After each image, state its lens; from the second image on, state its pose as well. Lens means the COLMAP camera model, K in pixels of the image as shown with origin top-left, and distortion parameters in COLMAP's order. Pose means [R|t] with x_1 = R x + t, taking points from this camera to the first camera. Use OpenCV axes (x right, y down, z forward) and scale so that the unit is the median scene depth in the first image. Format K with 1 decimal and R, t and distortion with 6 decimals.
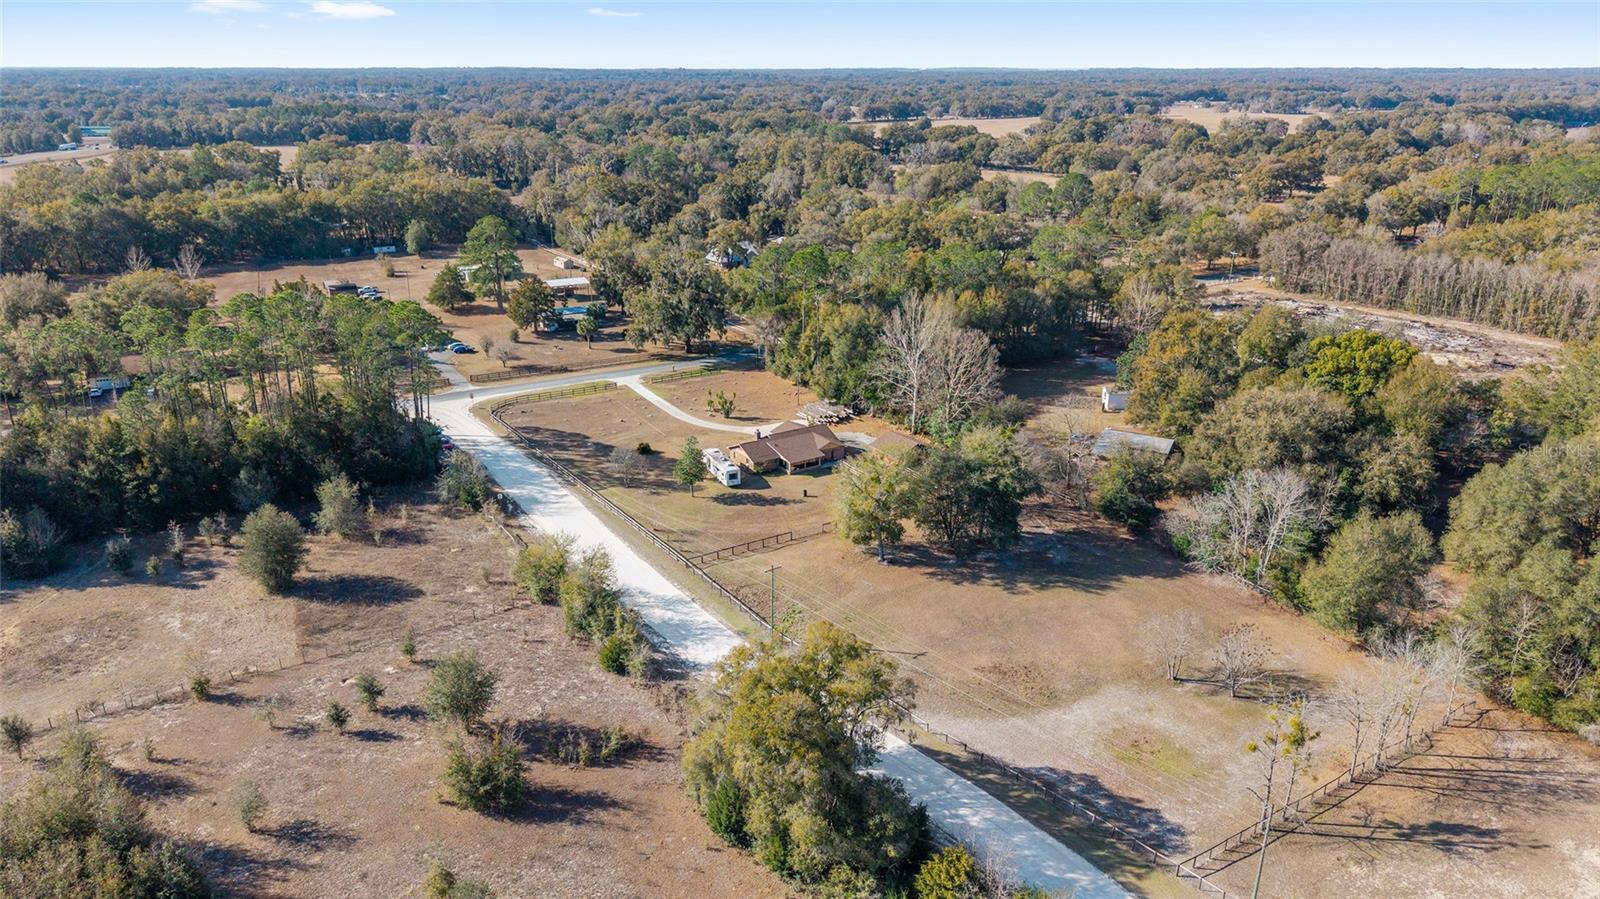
lens RADIAL K [[1082.1, 0, 800.0], [0, 1082.1, 449.5], [0, 0, 1]] dist [-0.008267, -0.003359]
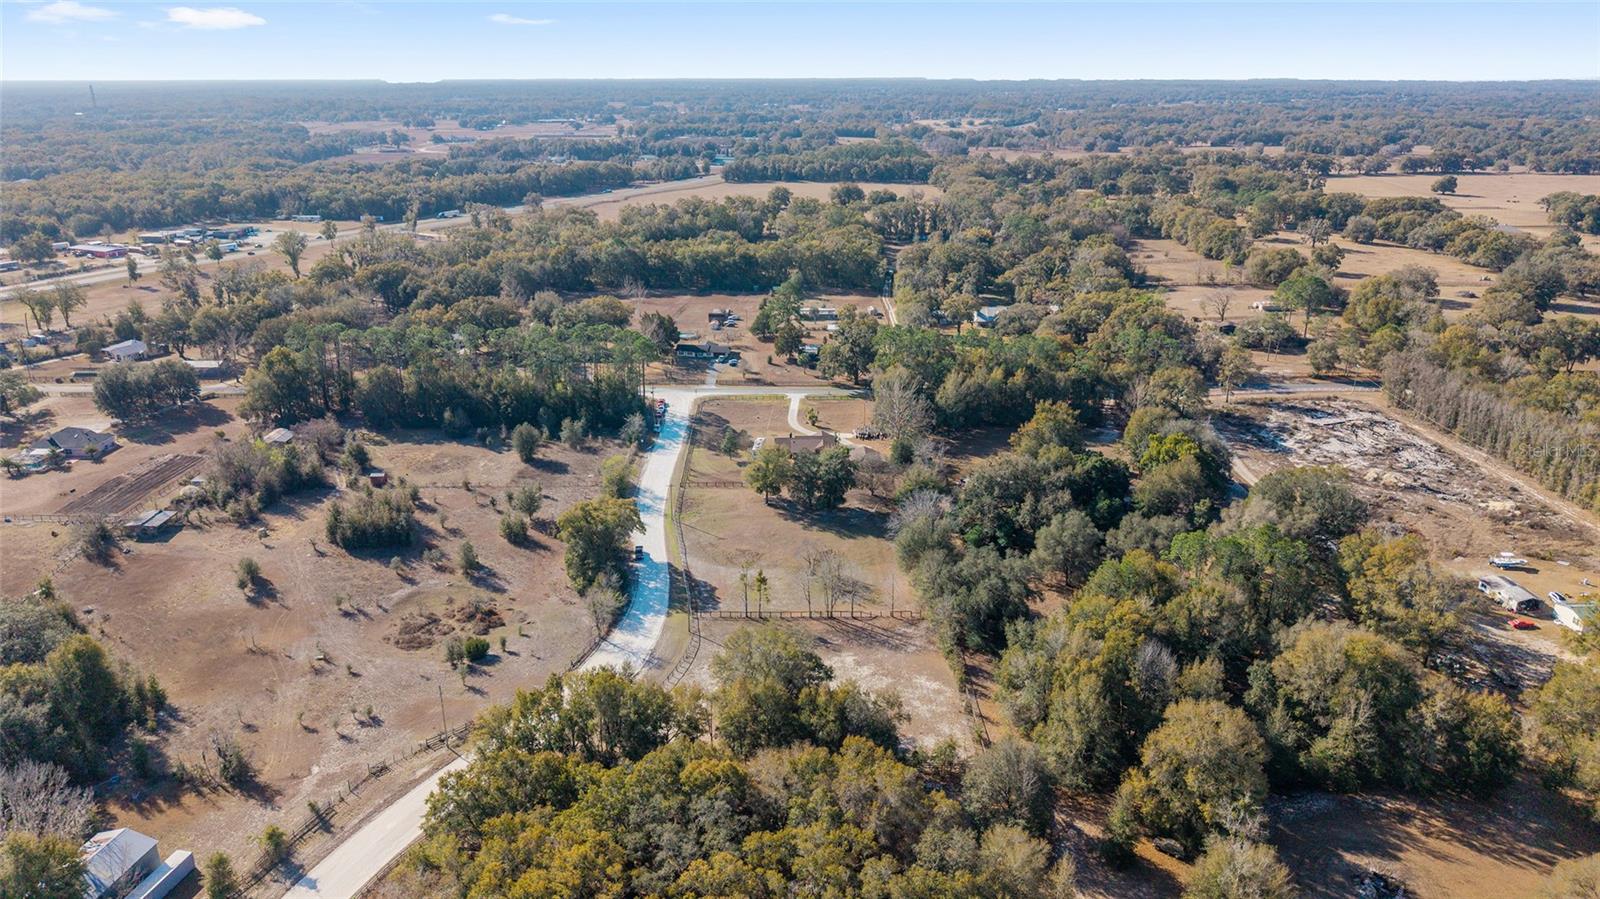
lens RADIAL K [[1062.4, 0, 800.0], [0, 1062.4, 449.5], [0, 0, 1]] dist [0.003510, -0.001431]
pose [[0.850954, 0.169333, -0.497196, 0.743026], [-0.172412, 0.984208, 0.040115, -0.055361], [0.496137, 0.051586, 0.866711, -0.440285]]
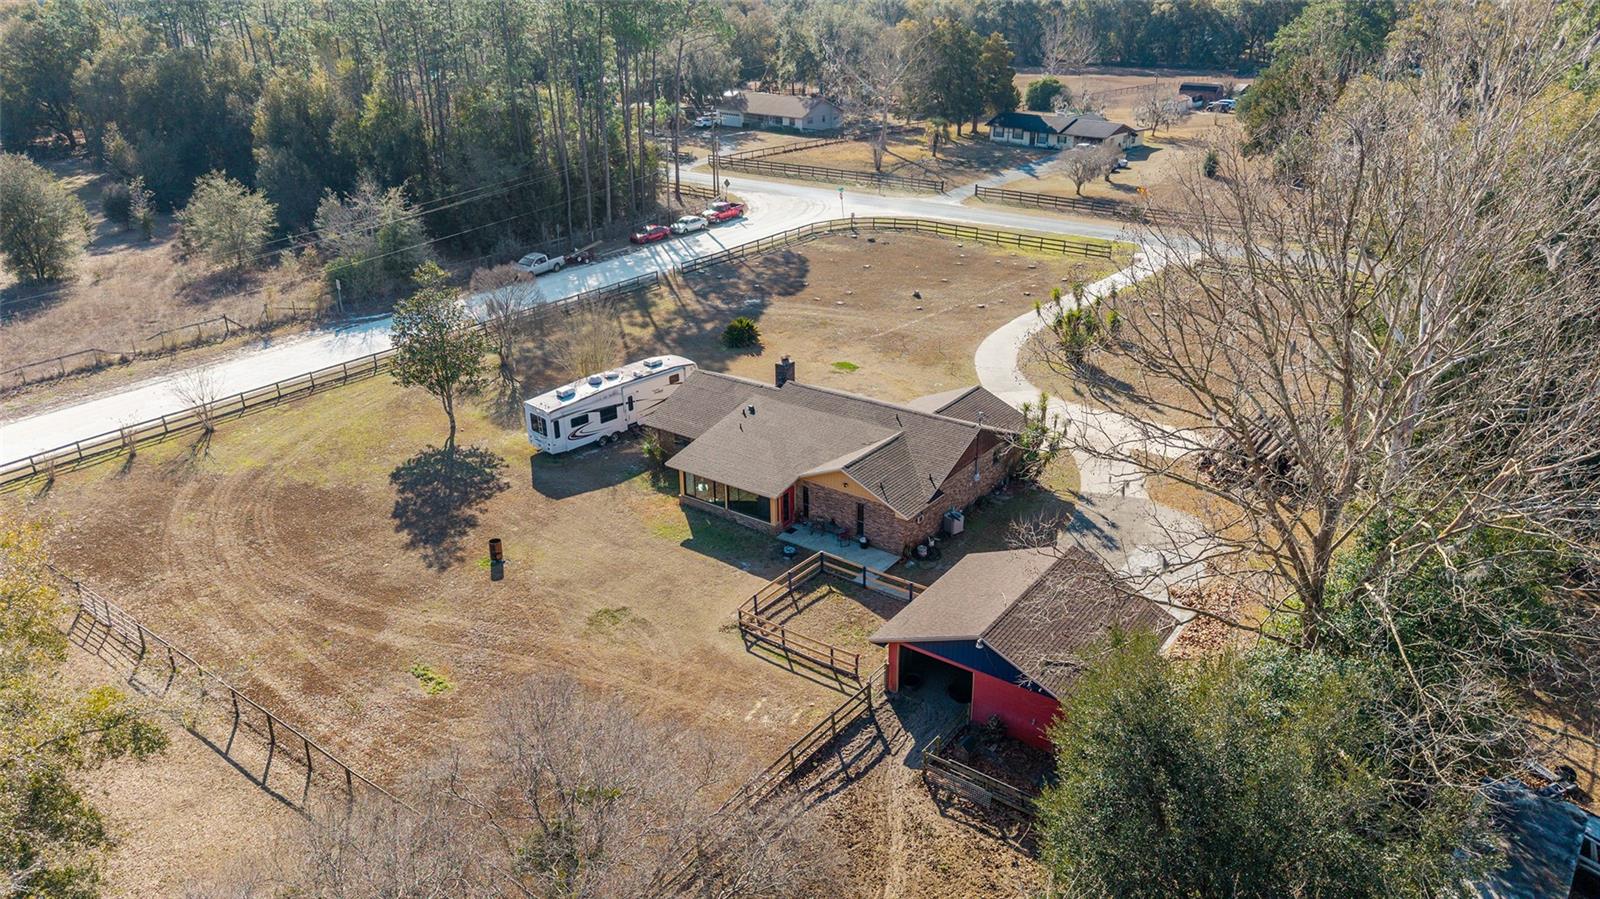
lens RADIAL K [[1104.5, 0, 800.0], [0, 1104.5, 449.5], [0, 0, 1]] dist [0.010820, -0.007595]
pose [[0.363536, 0.365118, -0.857047, 0.230321], [-0.299873, 0.916891, 0.263415, -0.072931], [0.881996, 0.161245, 0.442812, 0.757204]]
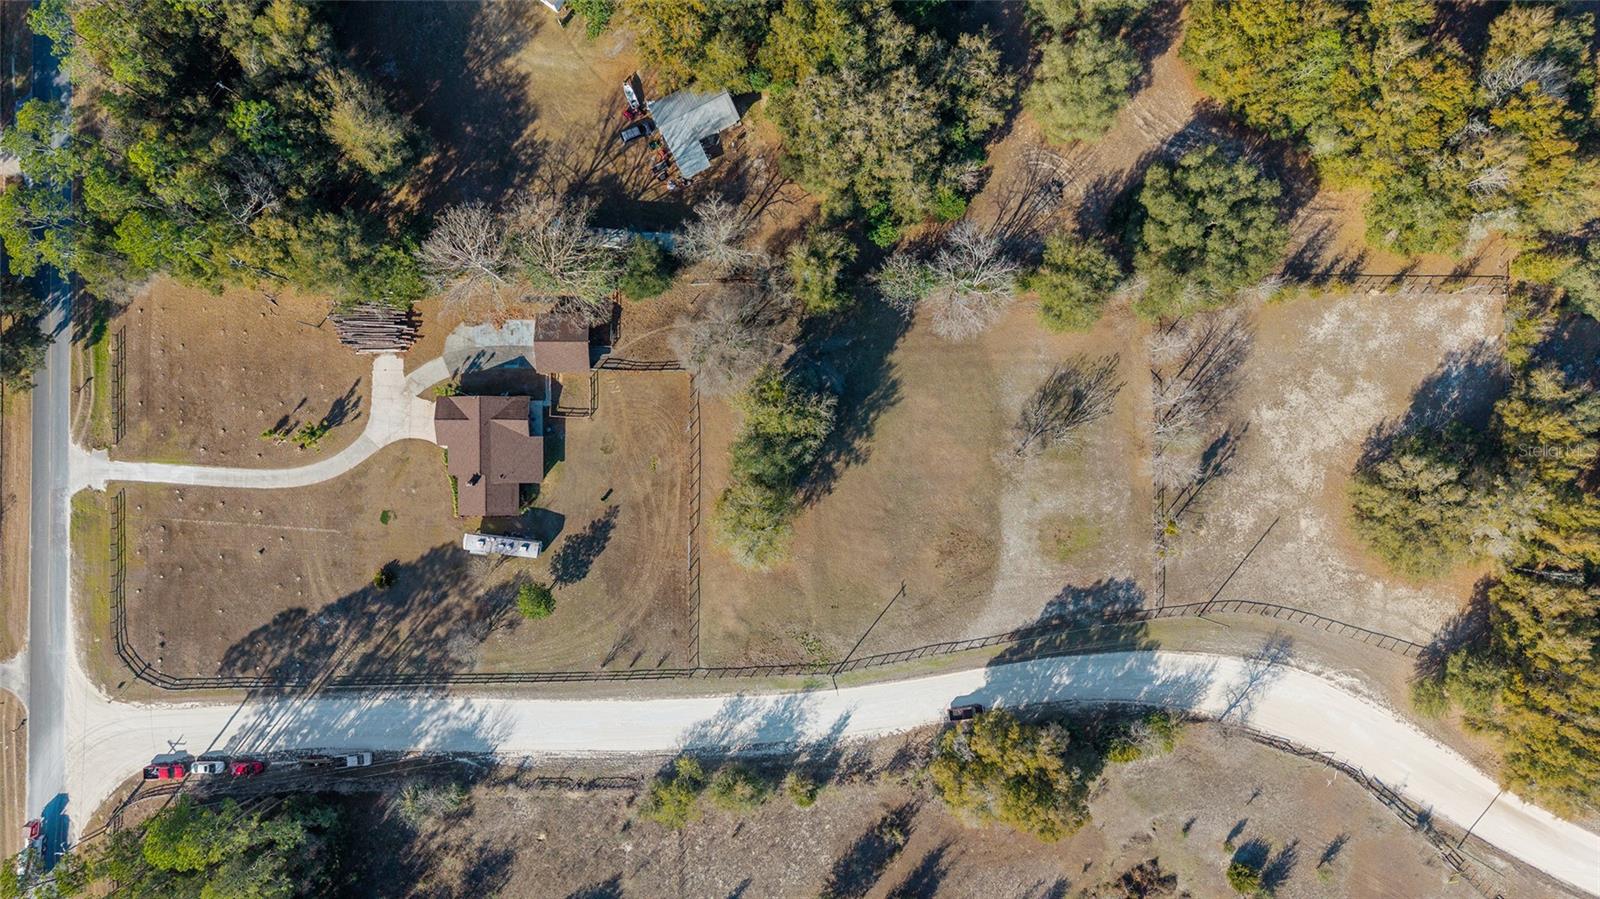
lens RADIAL K [[1104.5, 0, 800.0], [0, 1104.5, 449.5], [0, 0, 1]] dist [0.010820, -0.007595]
pose [[0.535973, -0.844120, 0.013943, 0.102225], [0.259379, 0.180364, 0.948784, -0.714502], [-0.803403, -0.504906, 0.315617, 0.449287]]
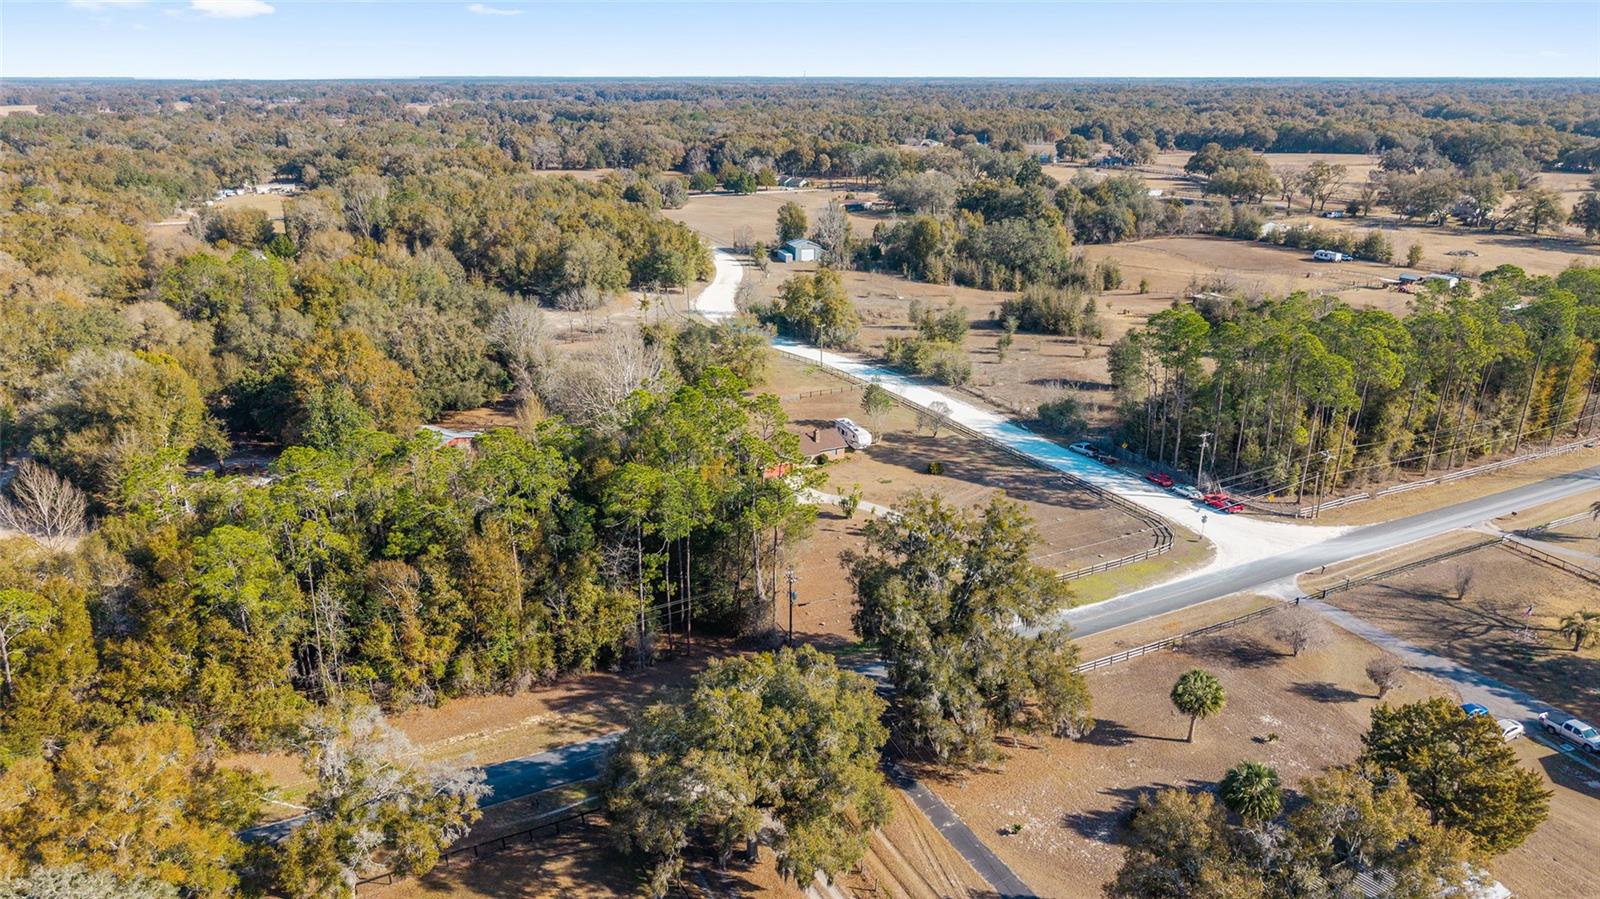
lens RADIAL K [[1086.6, 0, 800.0], [0, 1086.6, 449.5], [0, 0, 1]] dist [0.067801, -0.117143]
pose [[-0.995617, -0.037488, 0.085686, -0.098722], [0.024051, 0.782724, 0.621904, -0.555381], [-0.090383, 0.621238, -0.778392, 1.581933]]
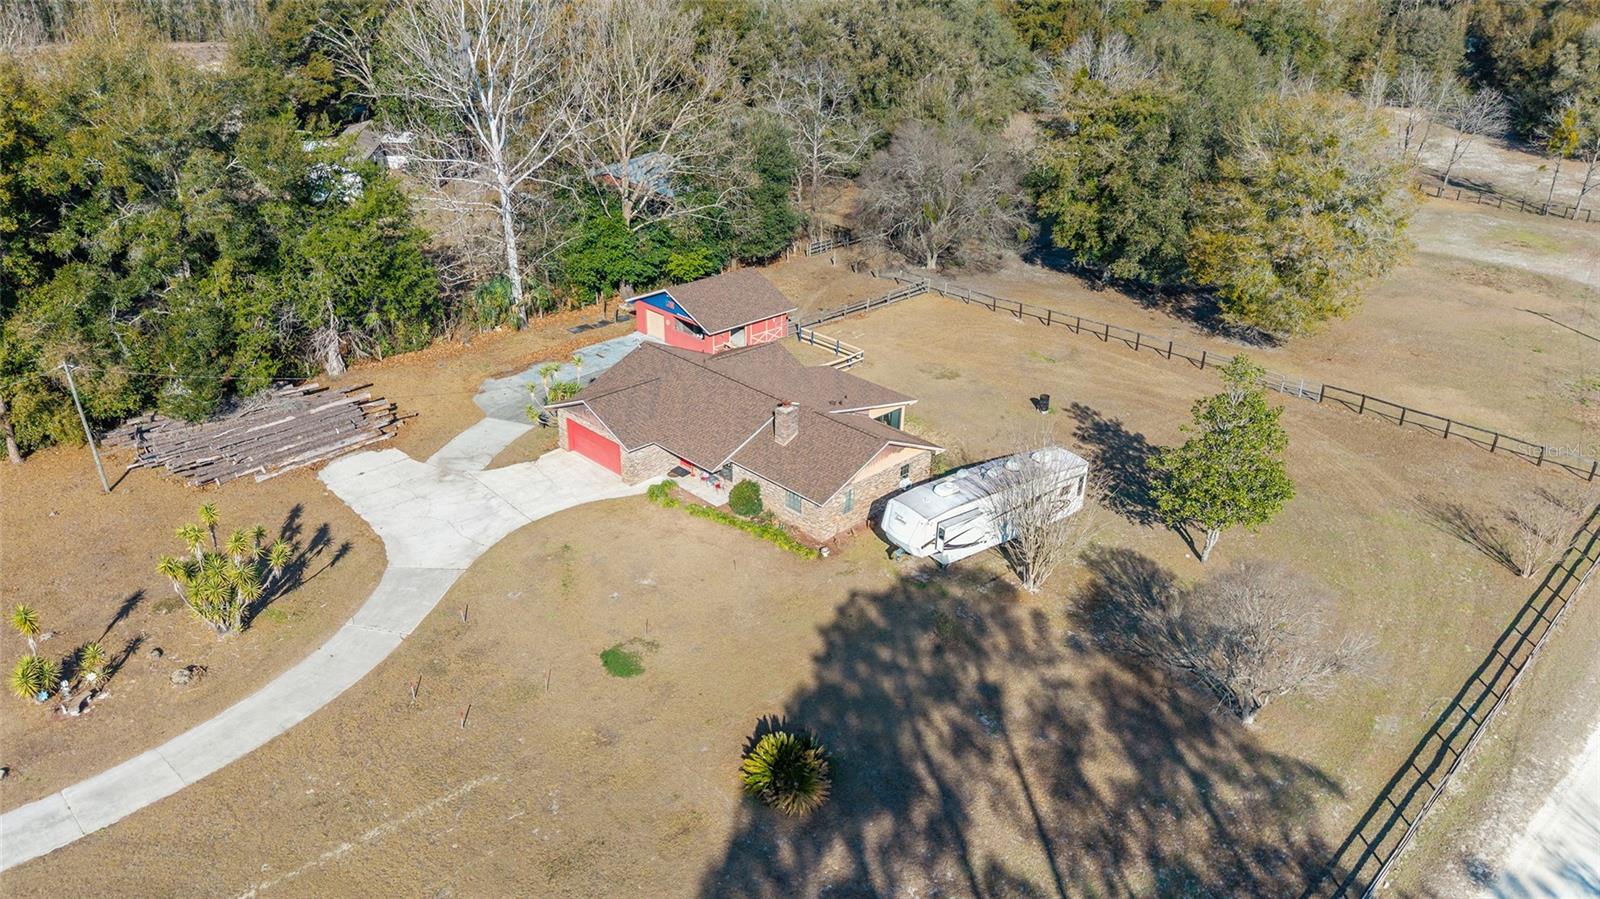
lens RADIAL K [[1117.5, 0, 804.5], [0, 1117.5, 493.3], [0, 0, 1]] dist [0.004668, -0.005098]
pose [[-0.204116, -0.466513, 0.860641, -0.271518], [0.305460, 0.804905, 0.508746, -0.130647], [-0.930070, 0.366735, -0.021793, 0.889956]]
